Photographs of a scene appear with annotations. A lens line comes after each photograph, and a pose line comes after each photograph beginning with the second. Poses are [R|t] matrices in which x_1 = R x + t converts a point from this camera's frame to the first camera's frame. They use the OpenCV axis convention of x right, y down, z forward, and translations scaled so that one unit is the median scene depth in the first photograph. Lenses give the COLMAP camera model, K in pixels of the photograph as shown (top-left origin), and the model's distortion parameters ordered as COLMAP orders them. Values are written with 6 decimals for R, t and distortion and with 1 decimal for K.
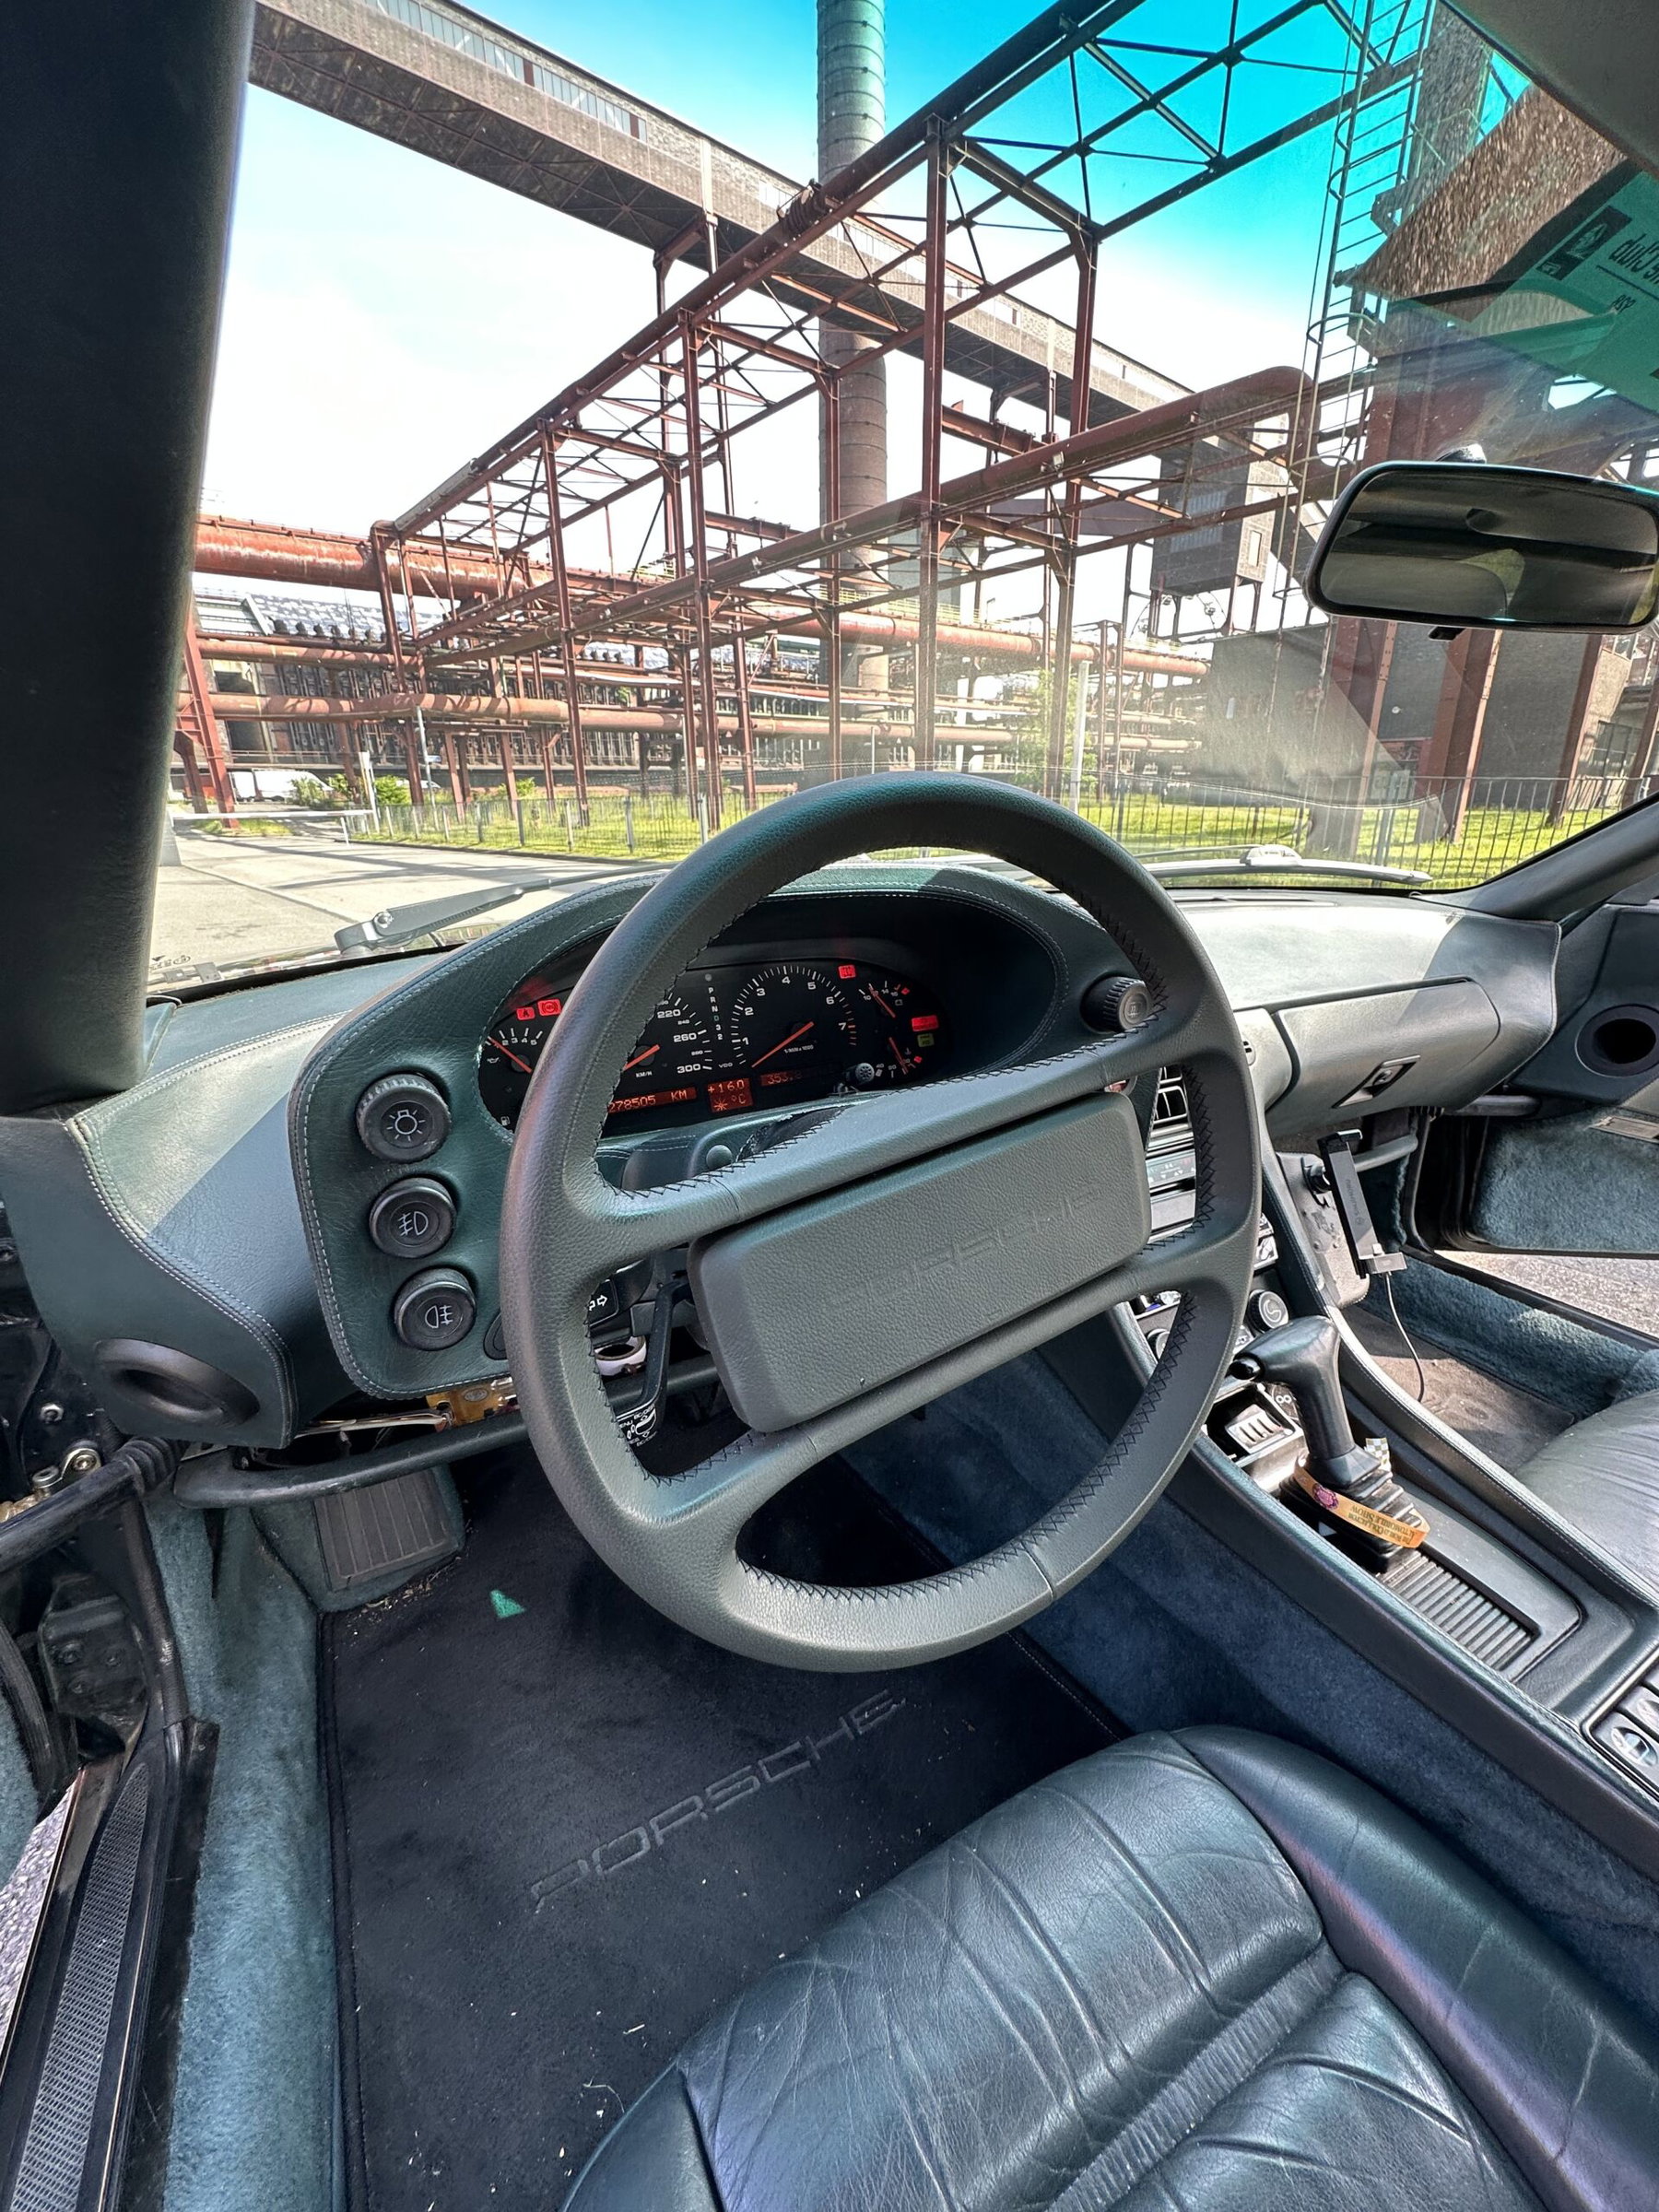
lens RADIAL K [[885.4, 0, 826.6], [0, 885.4, 1106.6], [0, 0, 1]] dist [-0.000221, 0.000083]
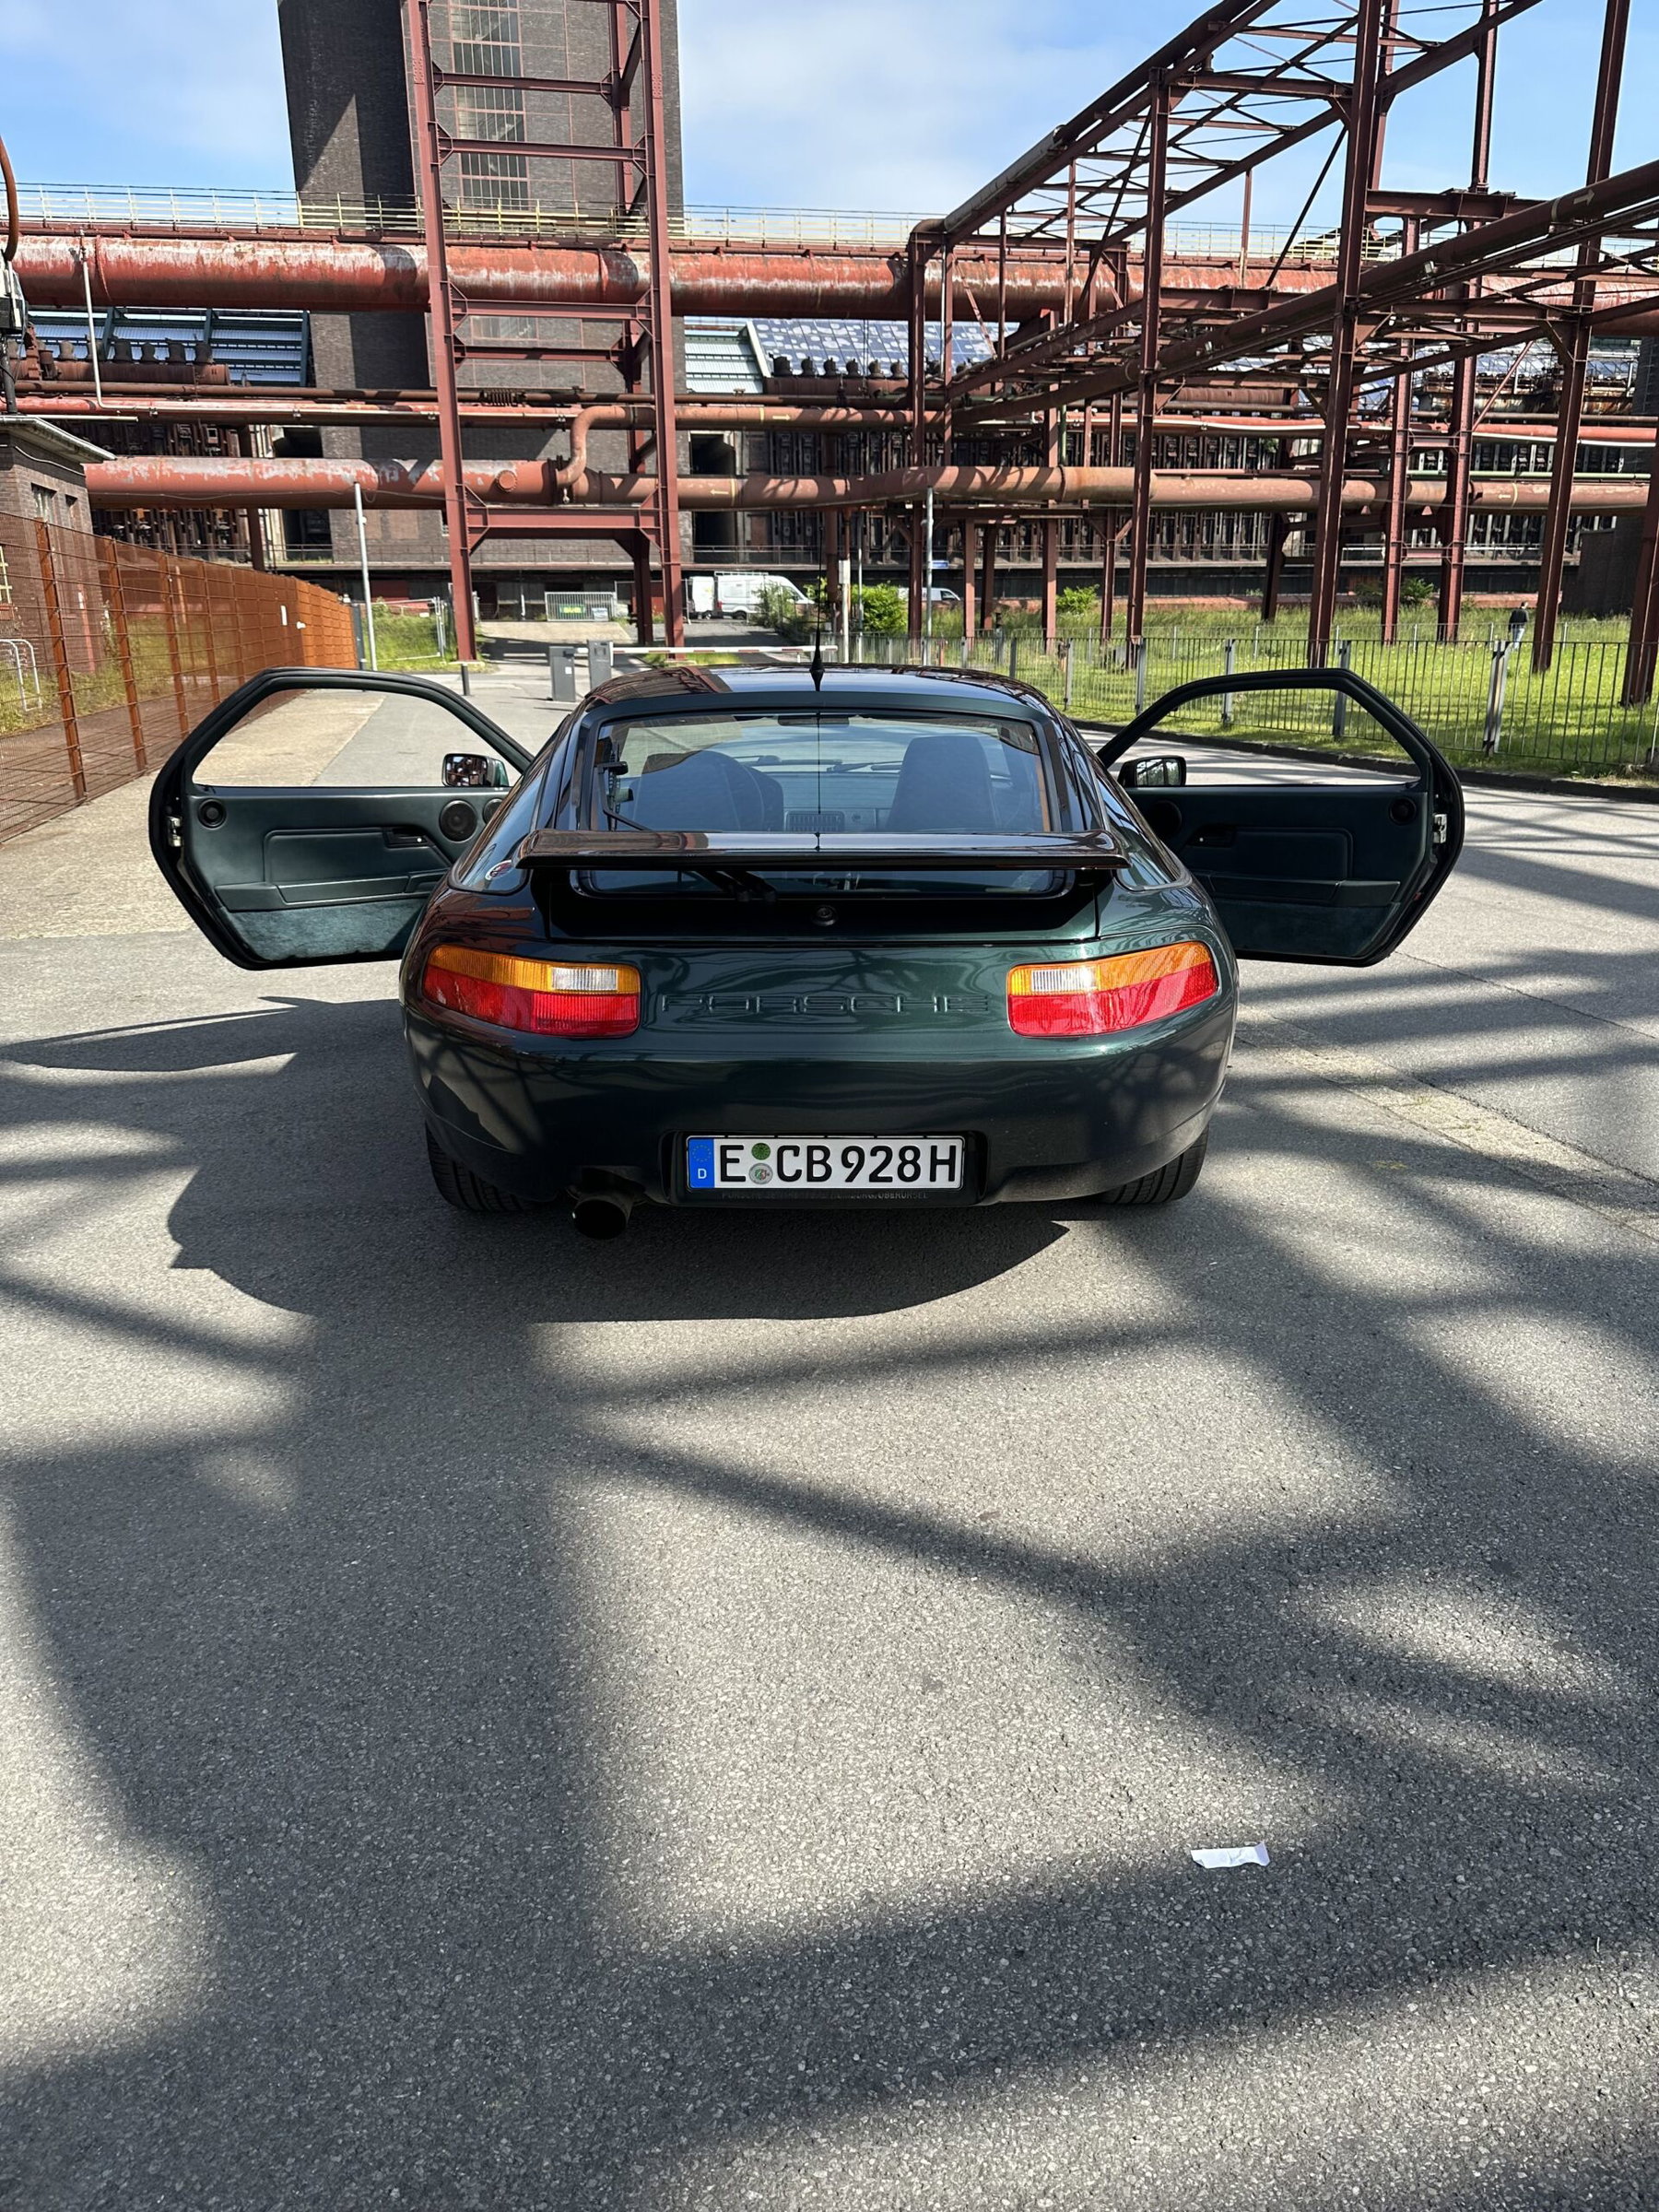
lens RADIAL K [[1564.8, 0, 839.8], [0, 1564.8, 1094.9], [0, 0, 1]] dist [0.007197, -0.011684]
pose [[0.890162, 0.140671, -0.433385, 0.063052], [-0.154895, 0.987928, 0.002518, 0.019807], [0.428507, 0.064888, 0.901205, -0.087429]]
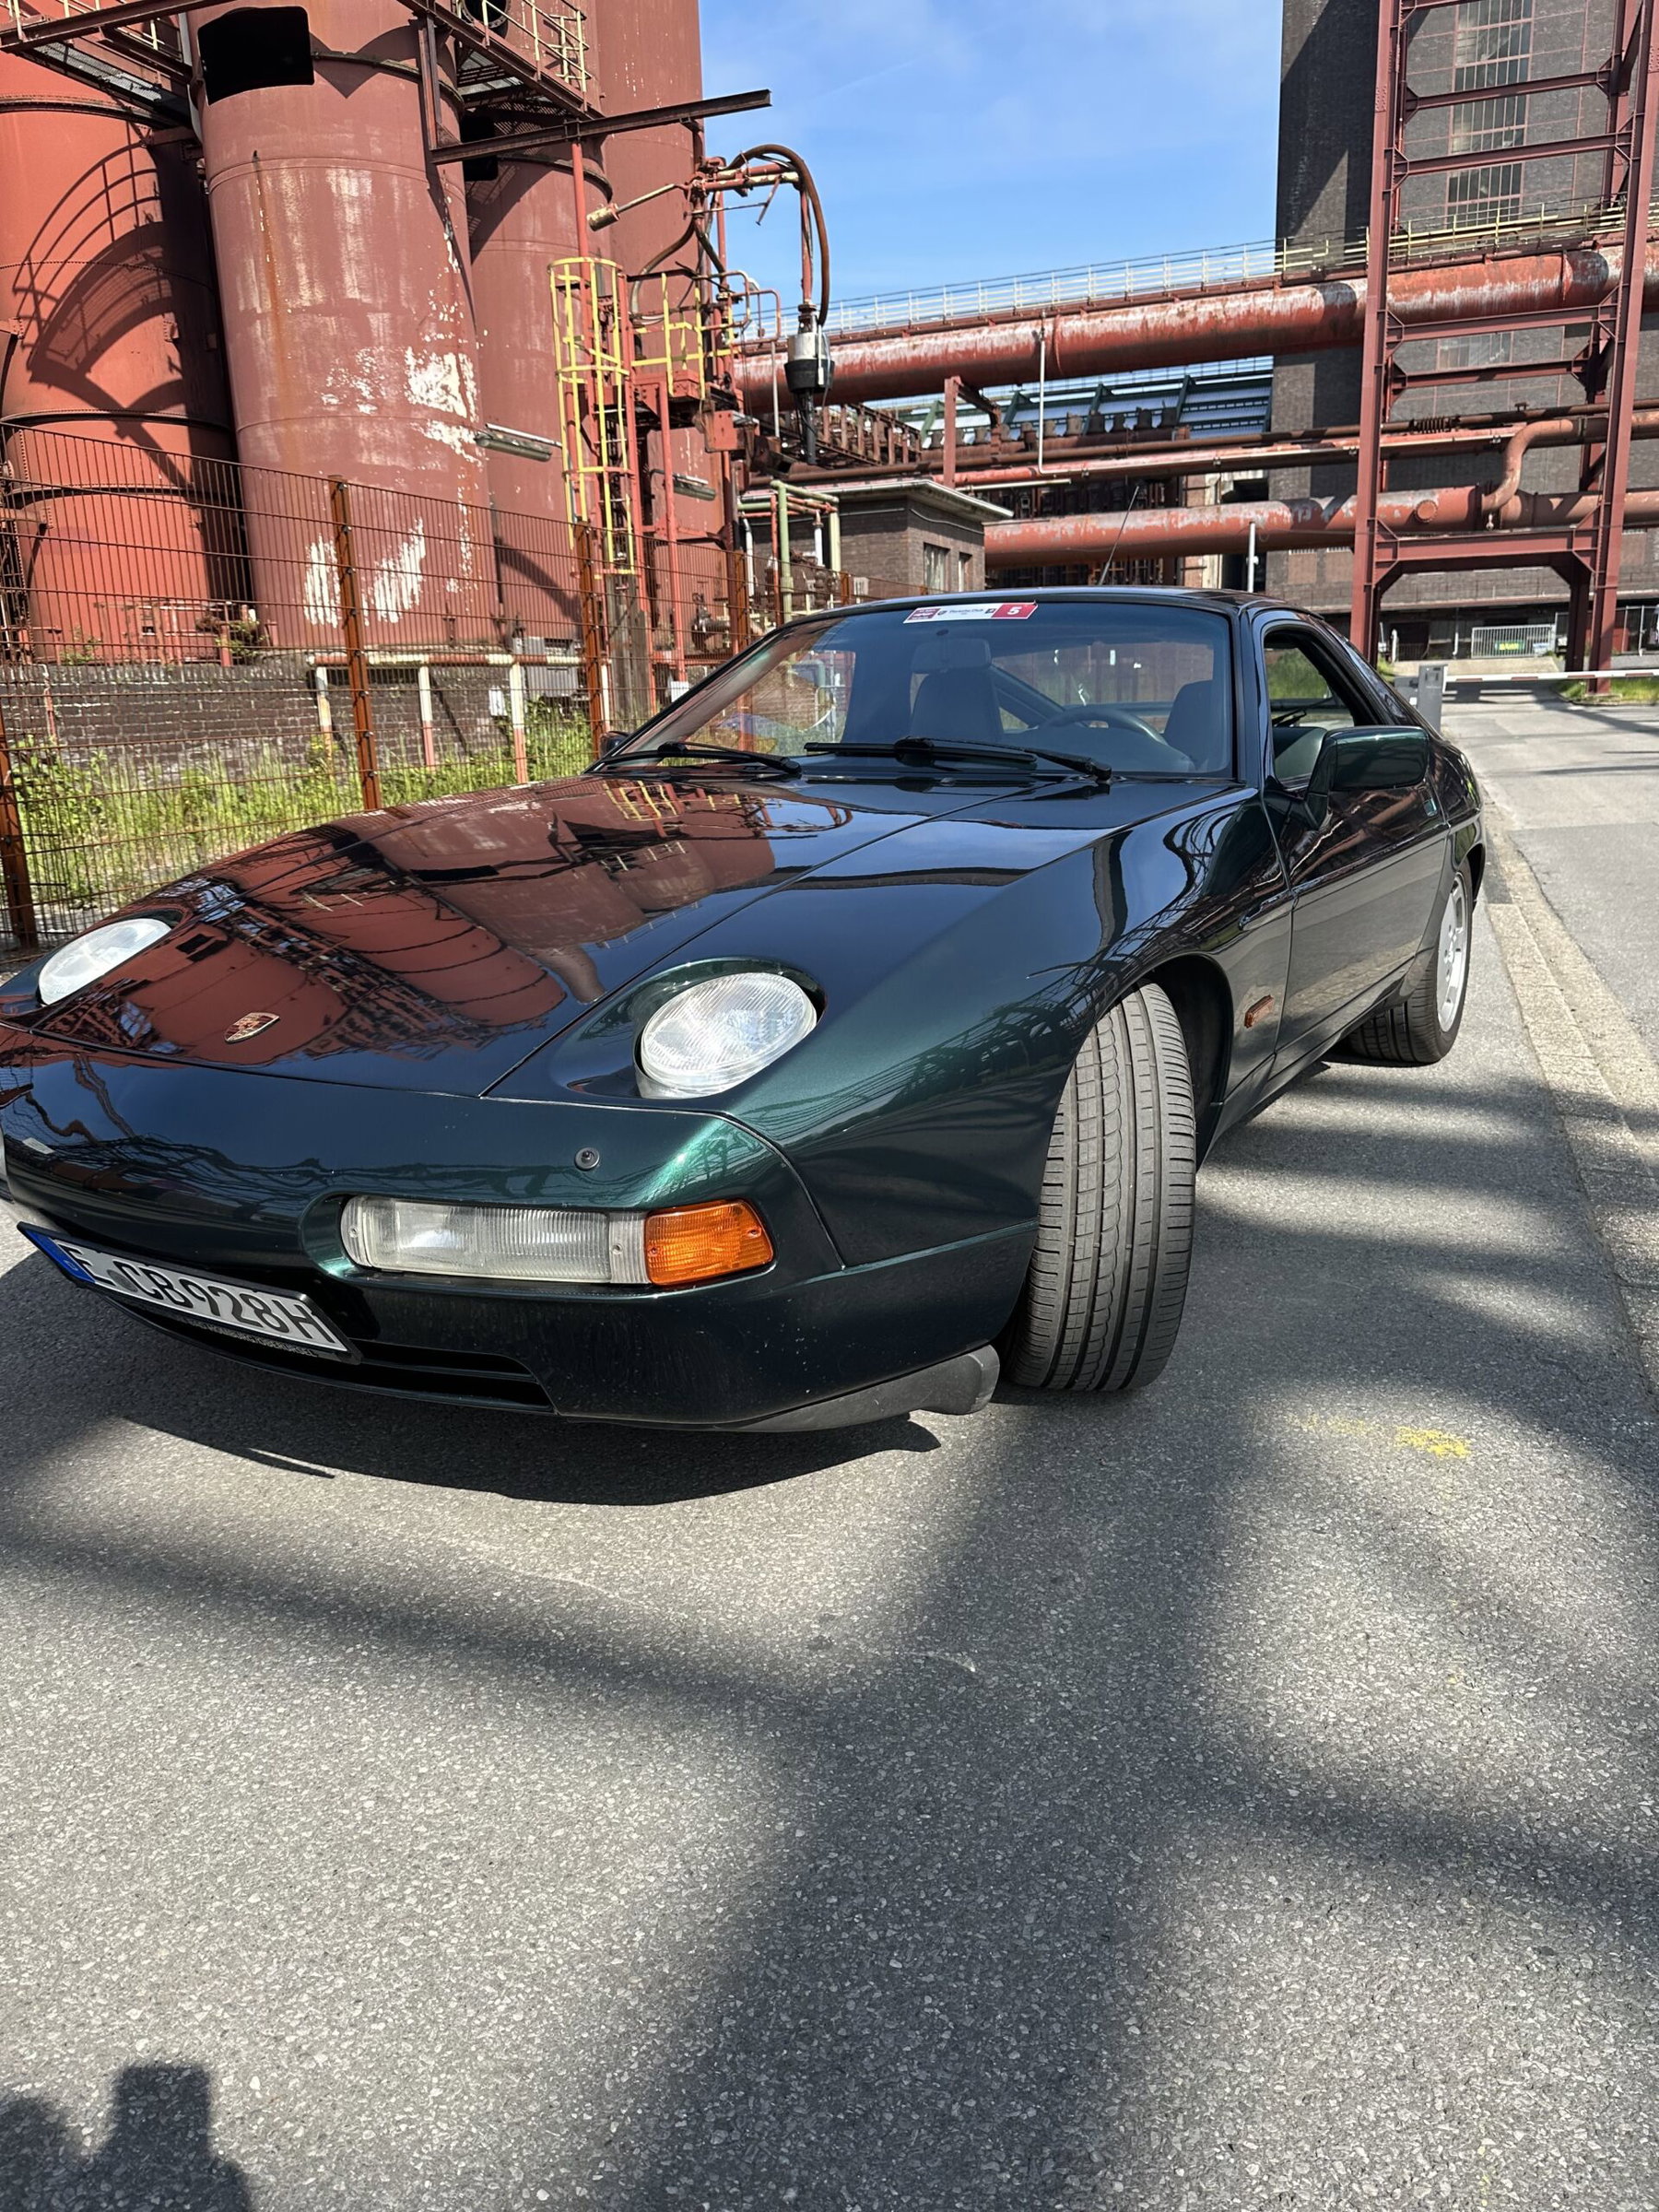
lens RADIAL K [[1564.8, 0, 839.8], [0, 1564.8, 1094.9], [0, 0, 1]] dist [0.007197, -0.011684]
pose [[0.498292, 0.216138, -0.839637, 0.083021], [-0.259753, 0.961161, 0.093266, 0.008807], [0.827184, 0.171625, 0.535081, -0.031855]]
